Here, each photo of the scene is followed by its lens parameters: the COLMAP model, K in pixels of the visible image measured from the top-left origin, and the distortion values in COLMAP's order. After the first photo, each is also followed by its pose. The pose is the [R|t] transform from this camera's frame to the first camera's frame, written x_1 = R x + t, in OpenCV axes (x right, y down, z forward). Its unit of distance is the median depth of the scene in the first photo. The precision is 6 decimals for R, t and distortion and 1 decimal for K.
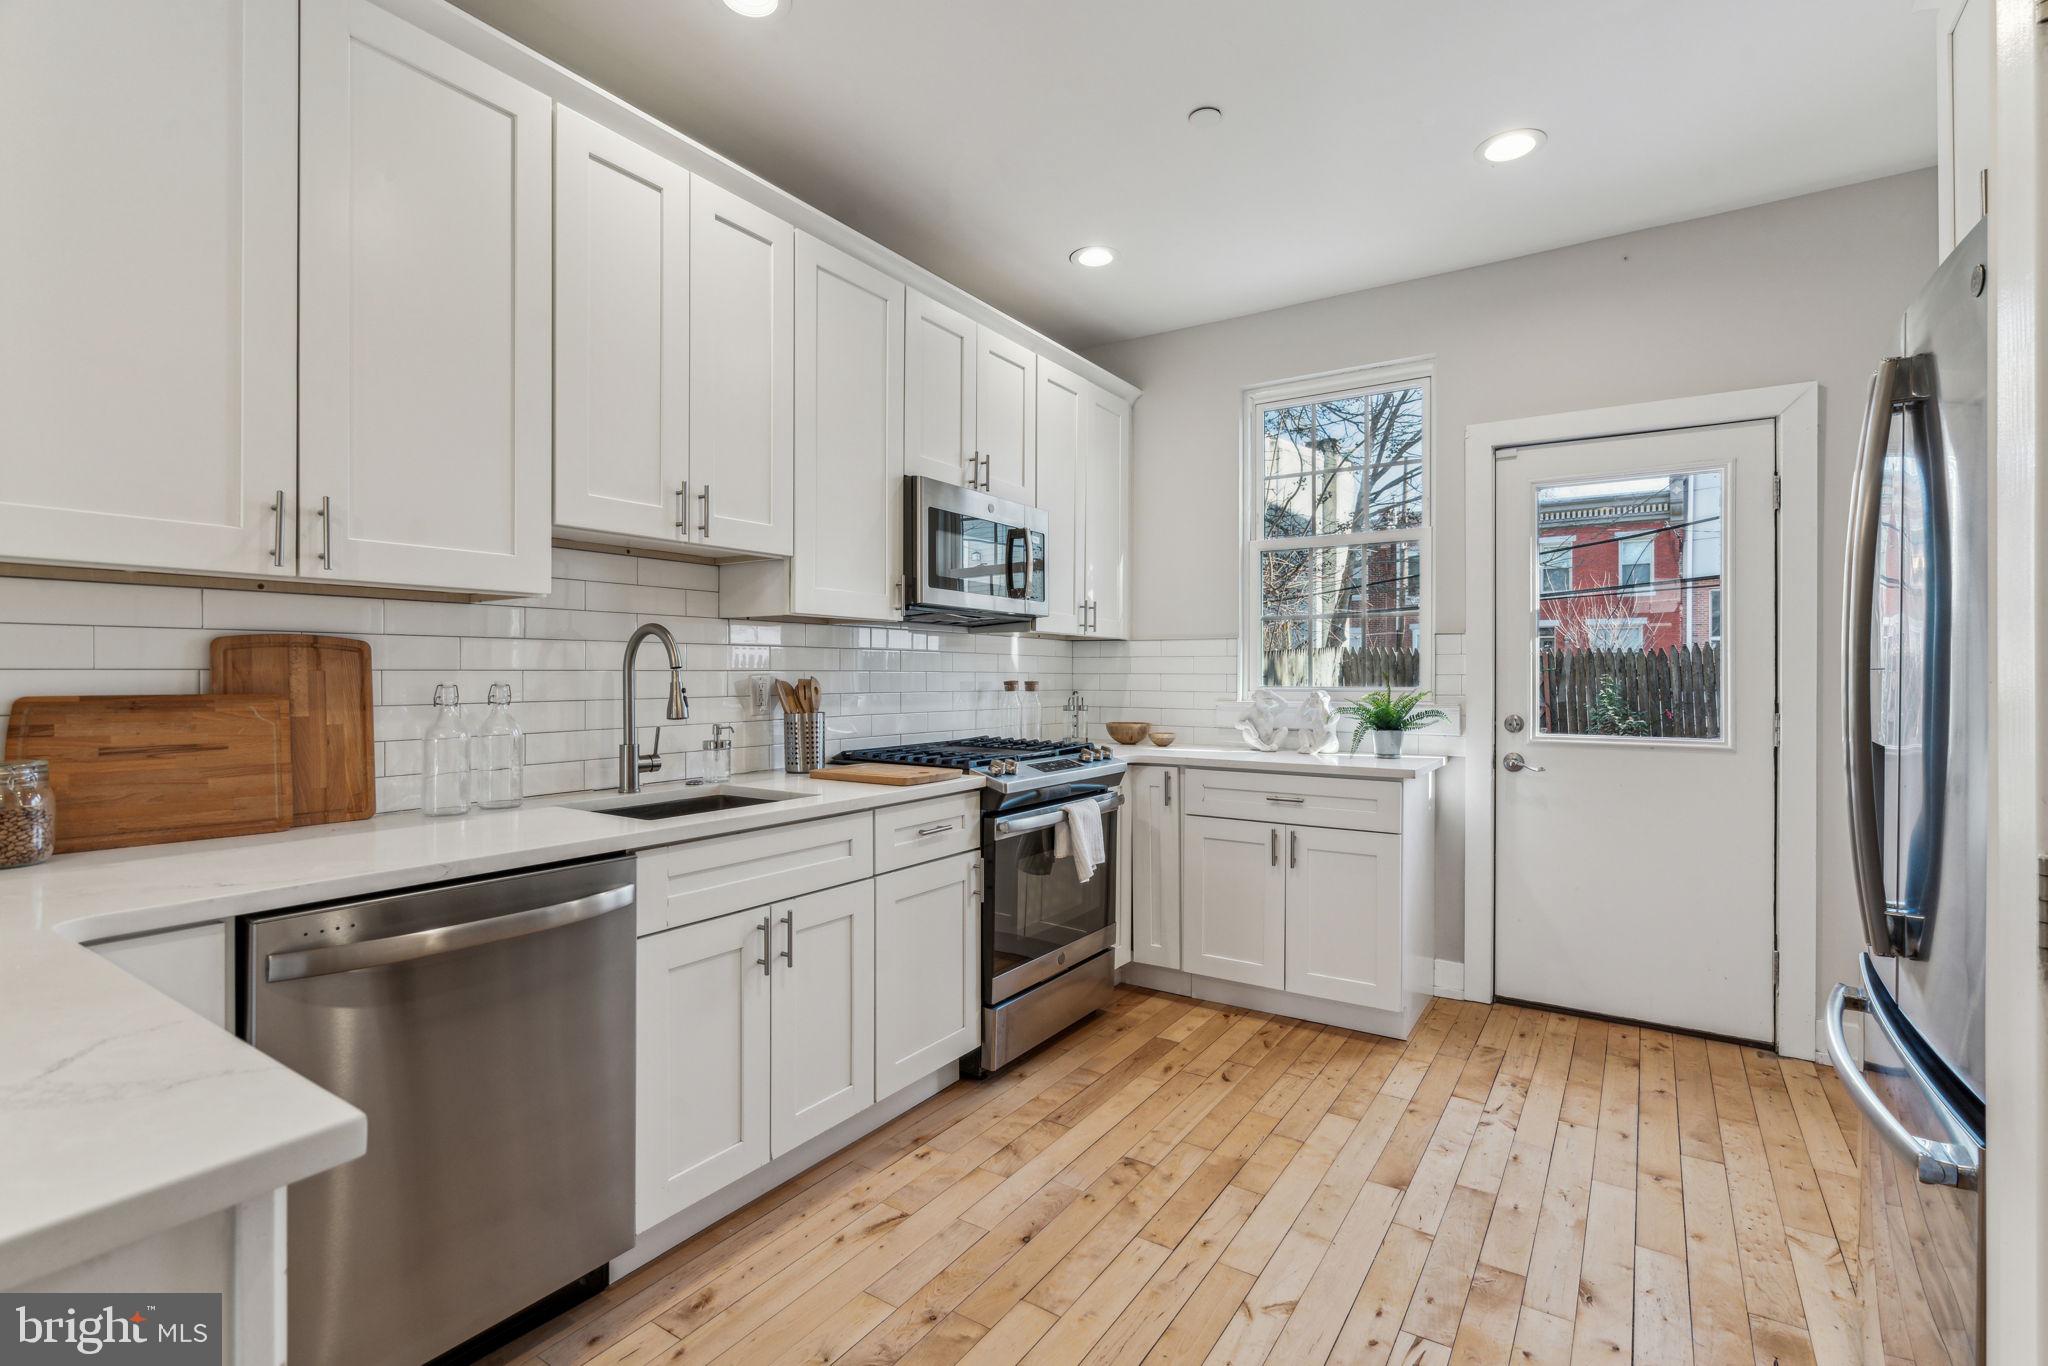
lens RADIAL K [[943.1, 0, 1007.3], [0, 943.1, 677.4], [0, 0, 1]] dist [-0.009937, 0.002332]
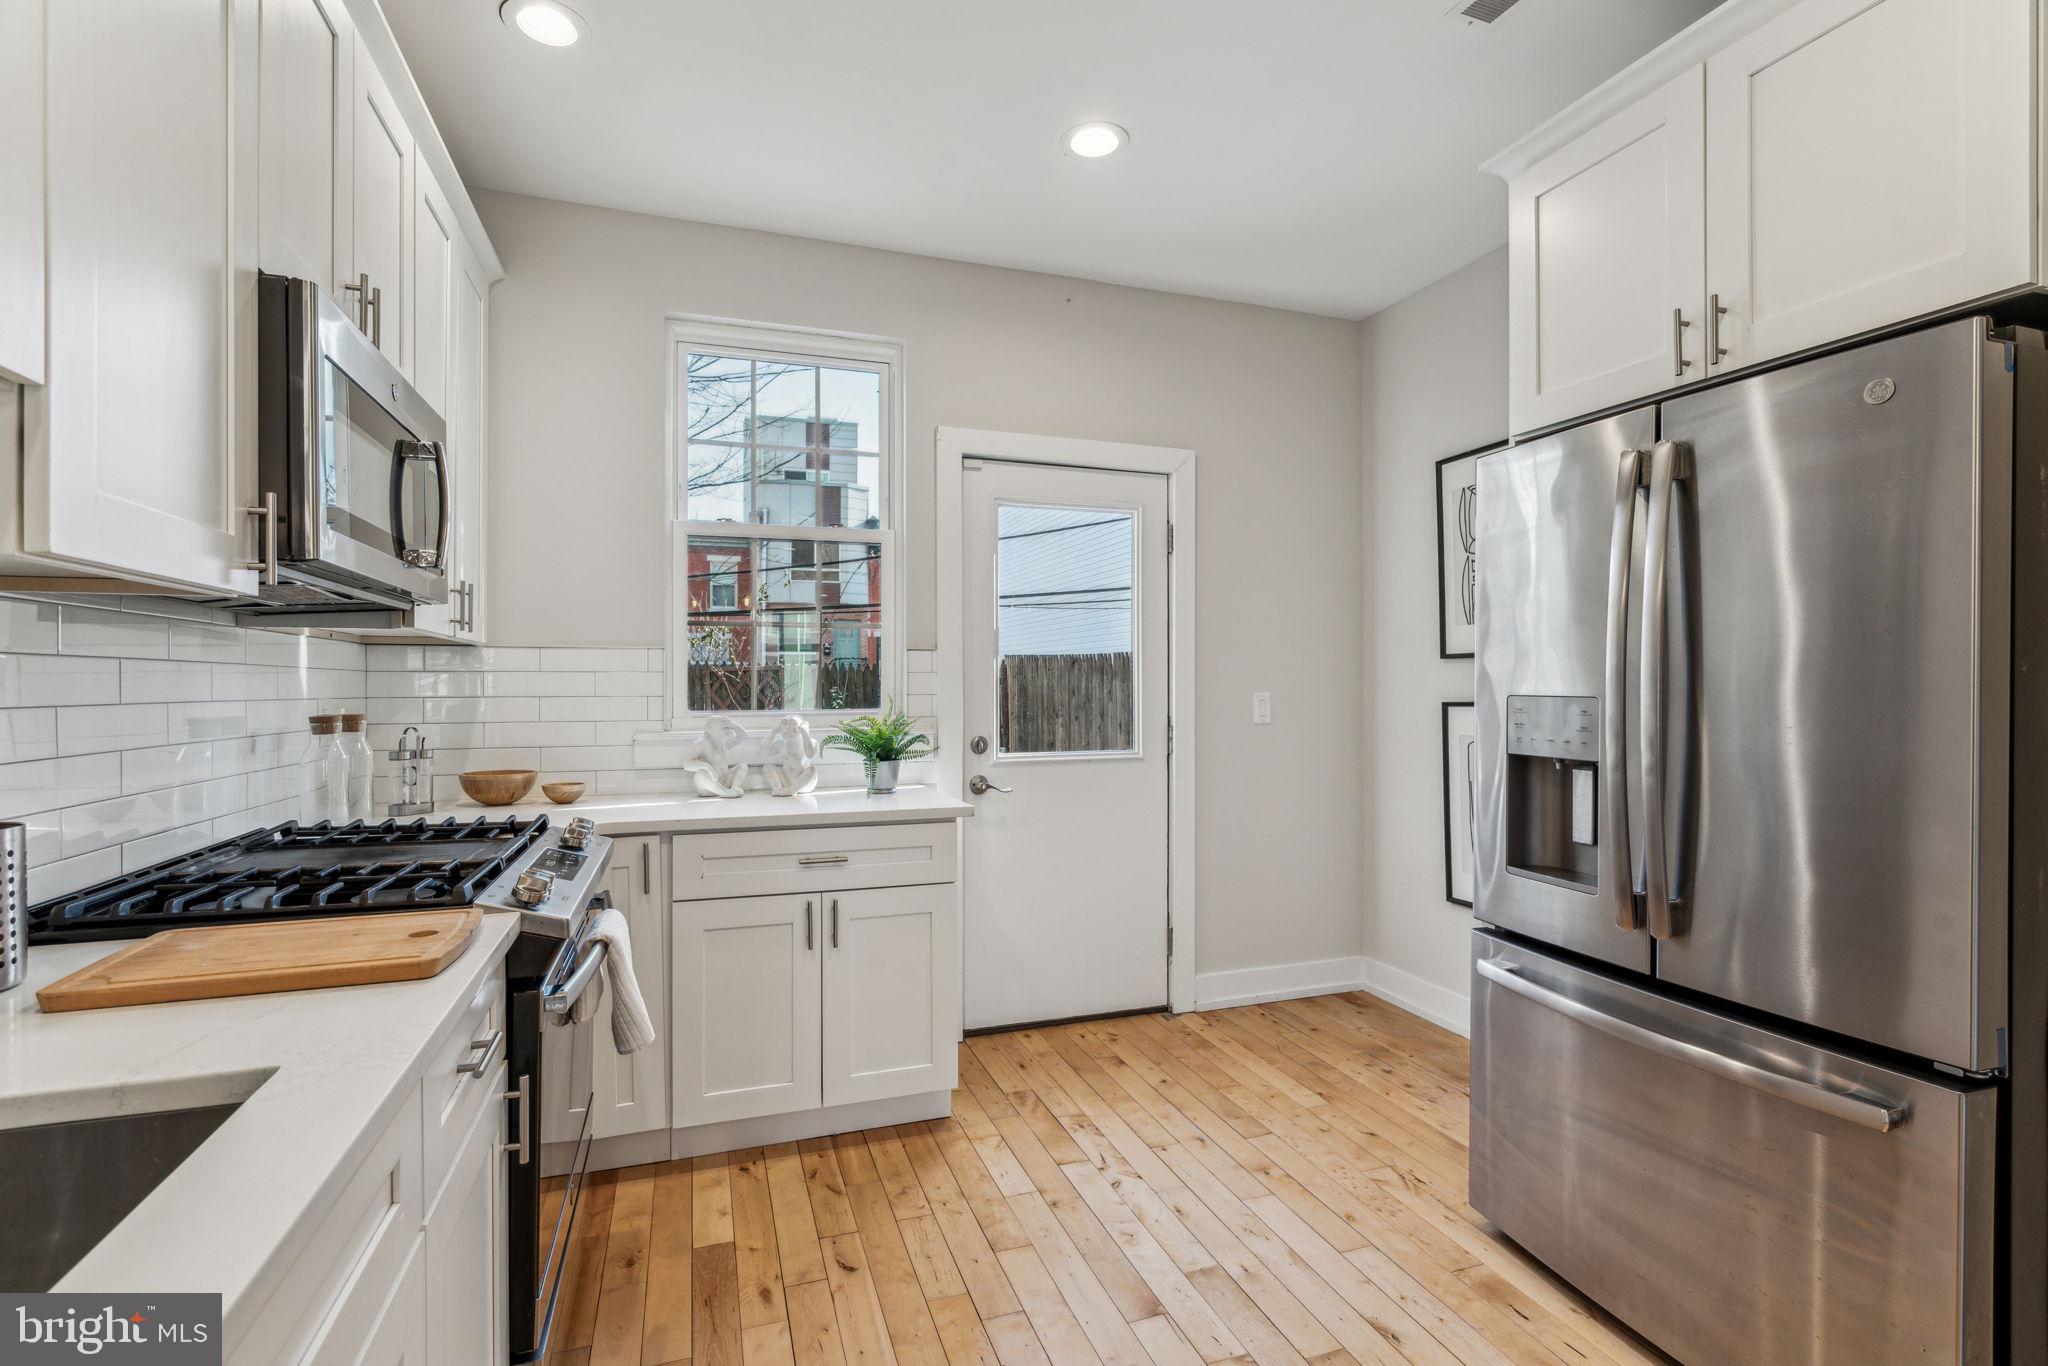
lens RADIAL K [[943.1, 0, 1015.6], [0, 943.1, 683.7], [0, 0, 1]] dist [-0.009937, 0.002332]
pose [[0.601356, -0.004181, 0.798970, -0.234751], [0.006491, 0.999979, 0.000347, -0.015062], [-0.798955, 0.004978, 0.601371, 0.423098]]
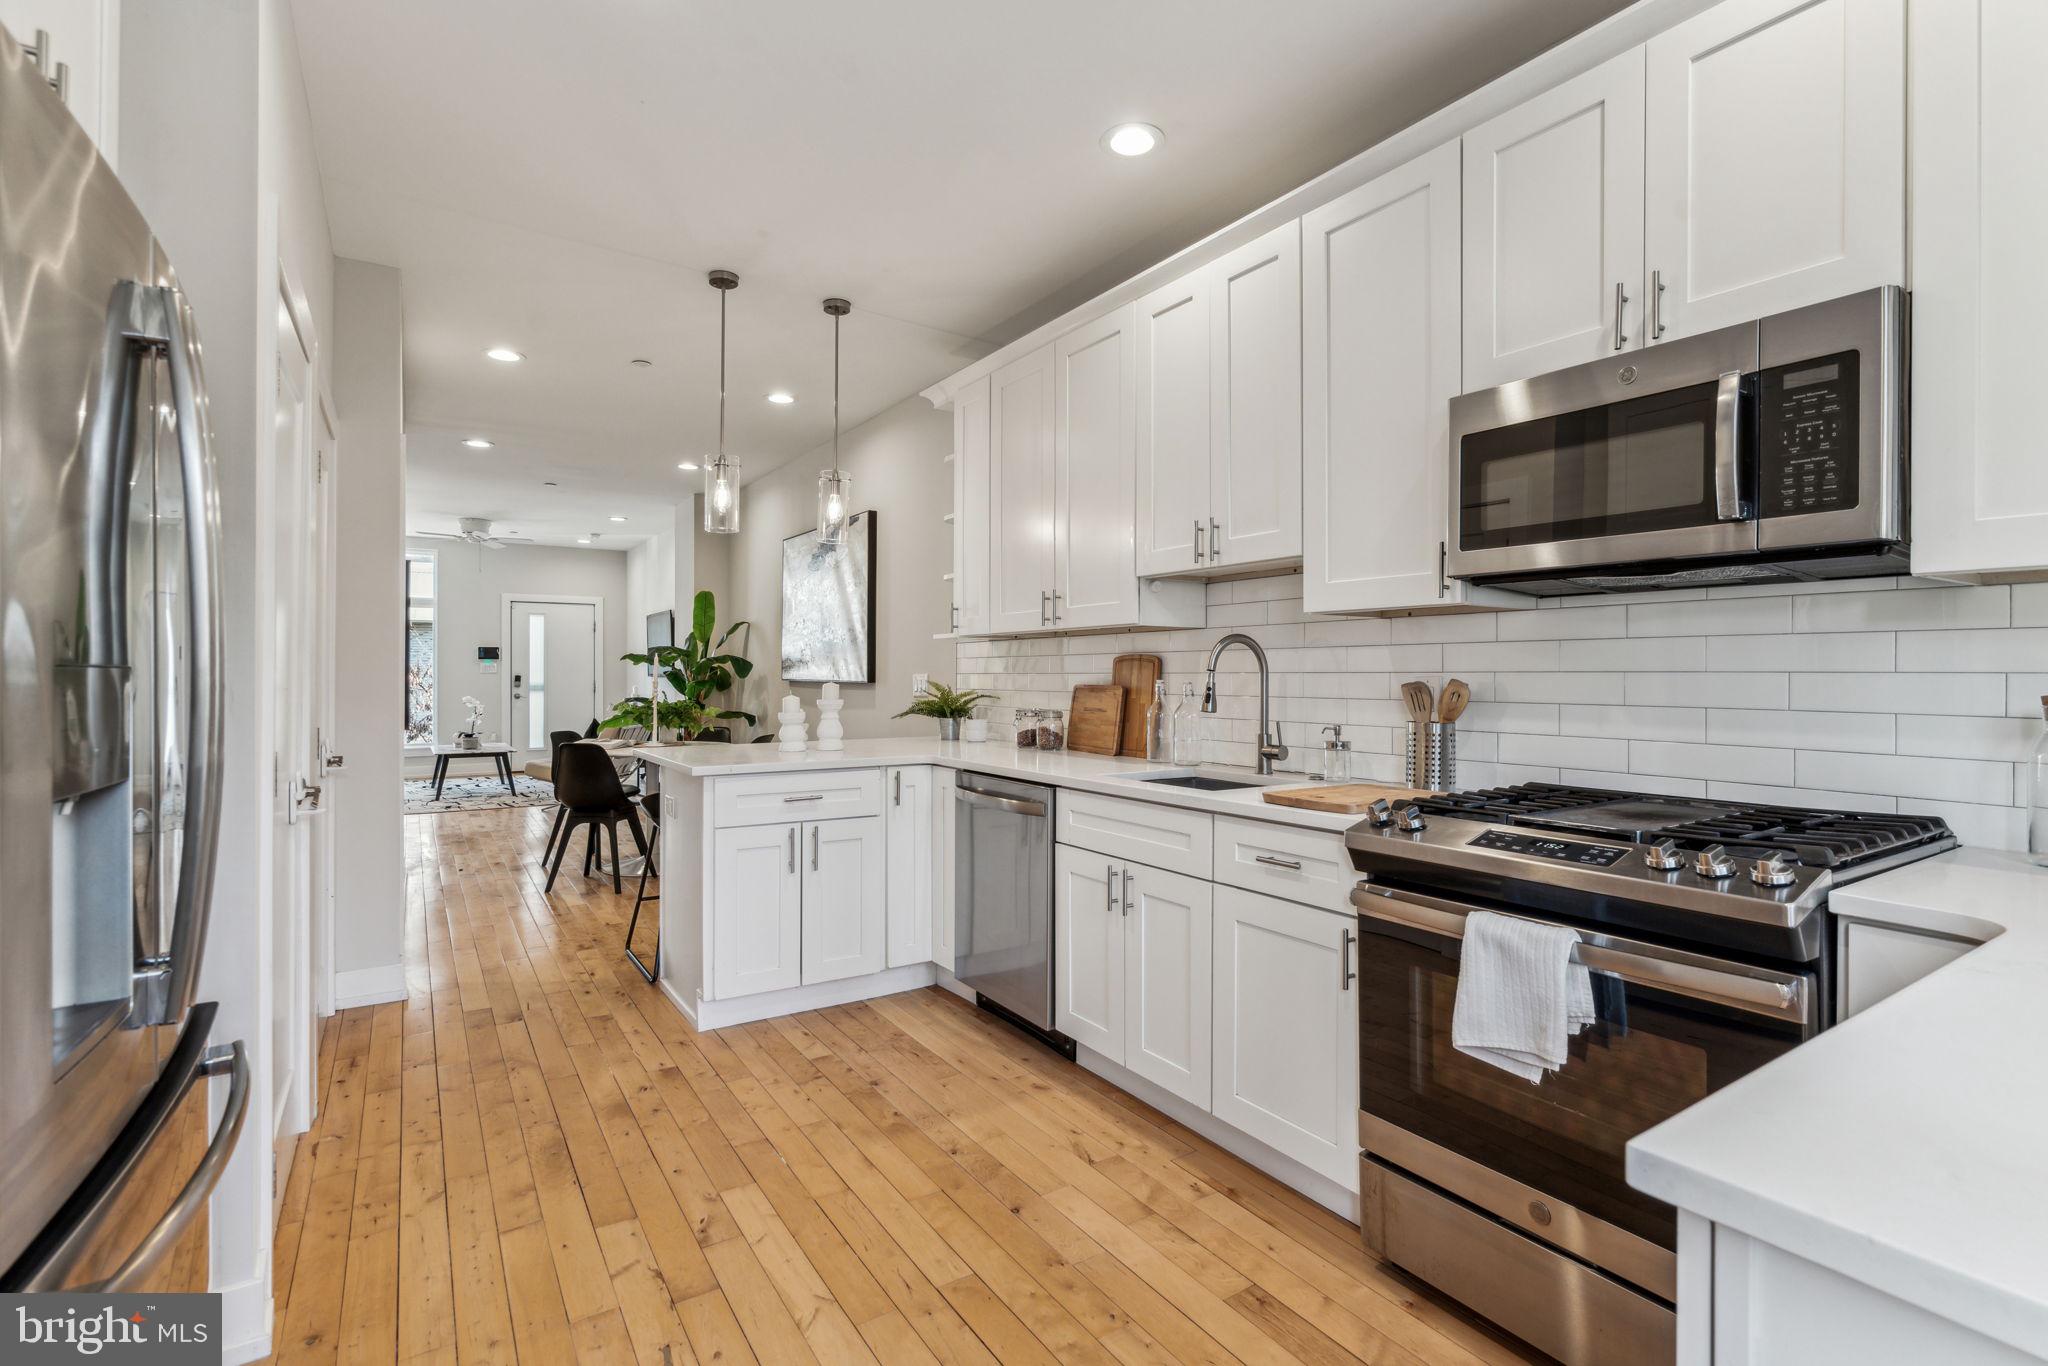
lens RADIAL K [[943.1, 0, 1025.6], [0, 943.1, 677.6], [0, 0, 1]] dist [-0.009937, 0.002332]
pose [[-0.380625, -0.002994, -0.924725, 0.631686], [-0.010810, 0.999941, 0.001212, 0.000476], [0.924666, 0.010457, -0.380635, 0.895717]]
